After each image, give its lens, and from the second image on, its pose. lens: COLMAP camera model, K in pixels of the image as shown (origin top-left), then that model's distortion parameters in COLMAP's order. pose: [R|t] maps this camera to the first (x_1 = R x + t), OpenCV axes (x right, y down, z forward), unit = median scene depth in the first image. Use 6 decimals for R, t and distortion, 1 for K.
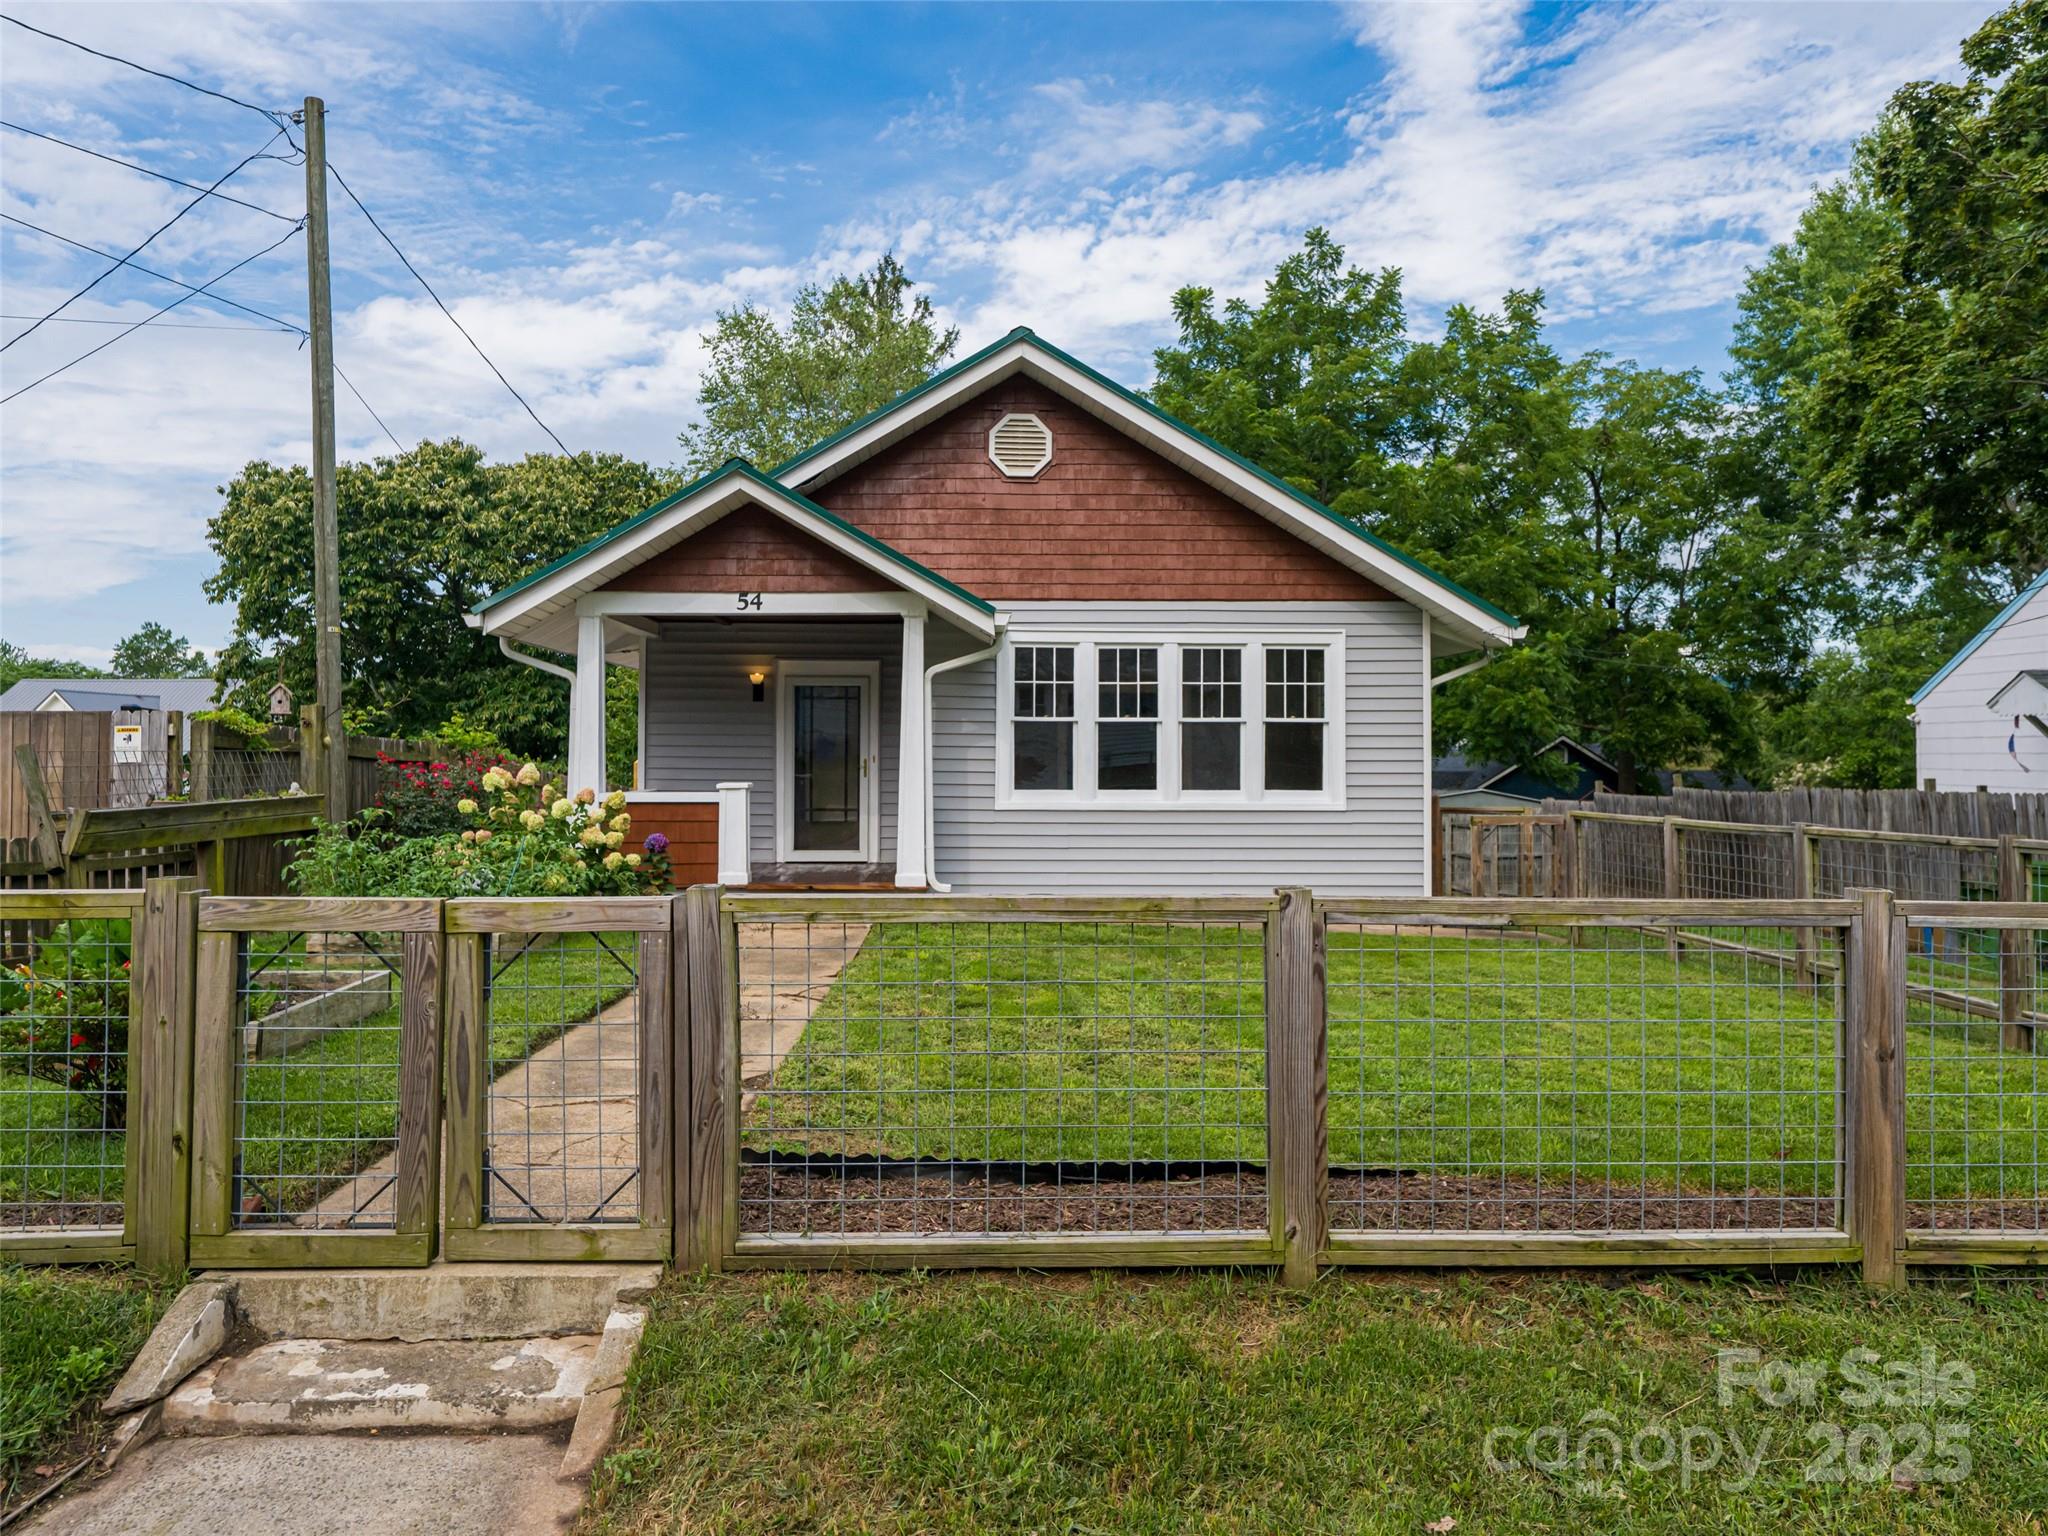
lens RADIAL K [[1278.1, 0, 1029.9], [0, 1278.1, 725.5], [0, 0, 1]] dist [-0.003429, 0.000526]
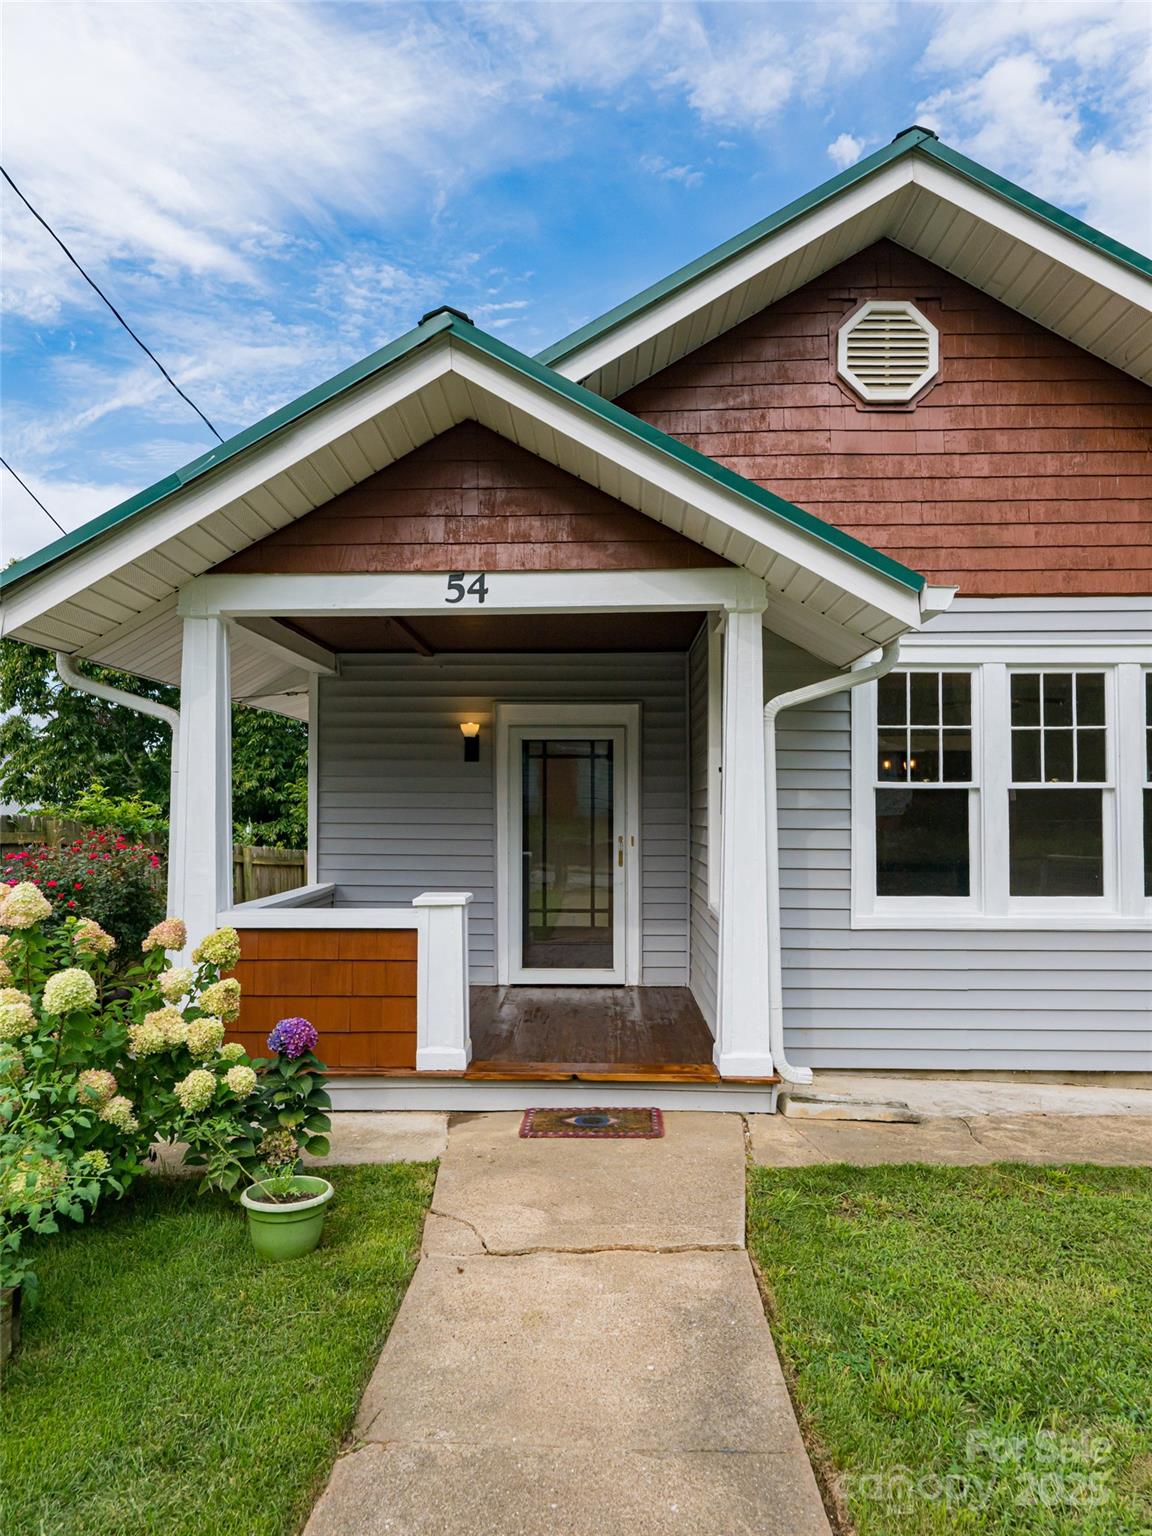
lens RADIAL K [[941.4, 0, 597.6], [0, 941.4, 788.1], [0, 0, 1]] dist [-0.007060, 0.002169]
pose [[0.998509, -0.003551, -0.054468, -0.124828], [0.003587, 0.999993, 0.000572, -0.004361], [0.054465, -0.000767, 0.998515, 0.523080]]
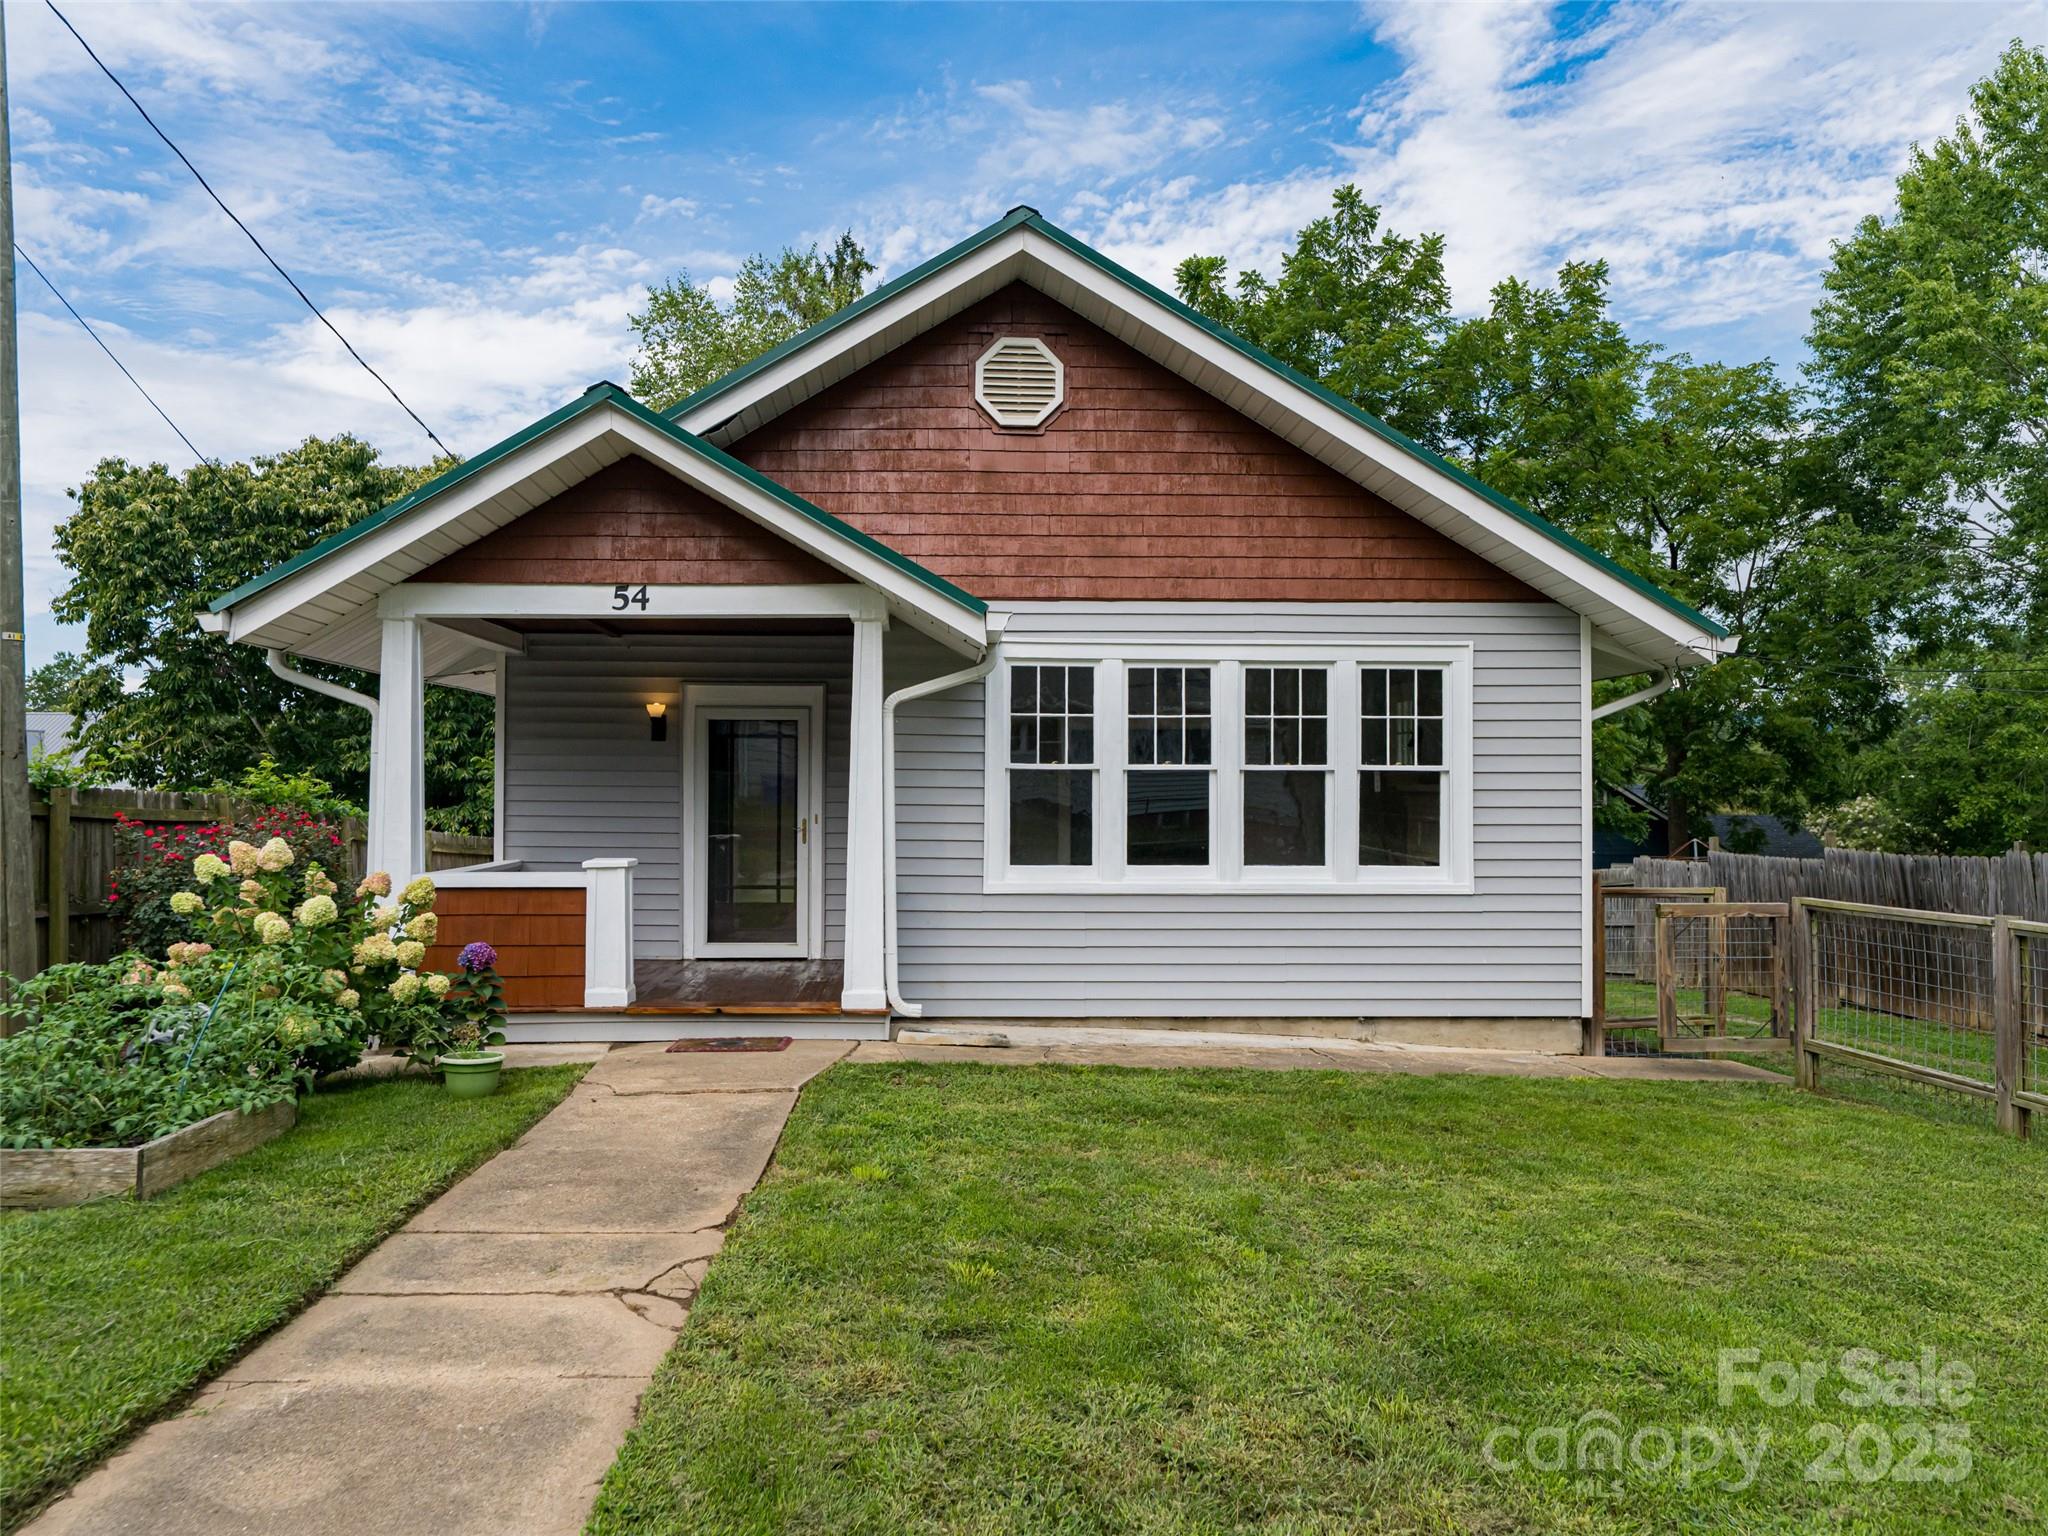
lens RADIAL K [[1342.0, 0, 1007.9], [0, 1342.0, 765.1], [0, 0, 1]] dist [-0.004153, -0.000704]
pose [[0.999983, 0.000716, 0.005859, -0.017870], [-0.000727, 0.999998, 0.001929, -0.007178], [-0.005858, -0.001933, 0.999981, 0.249718]]
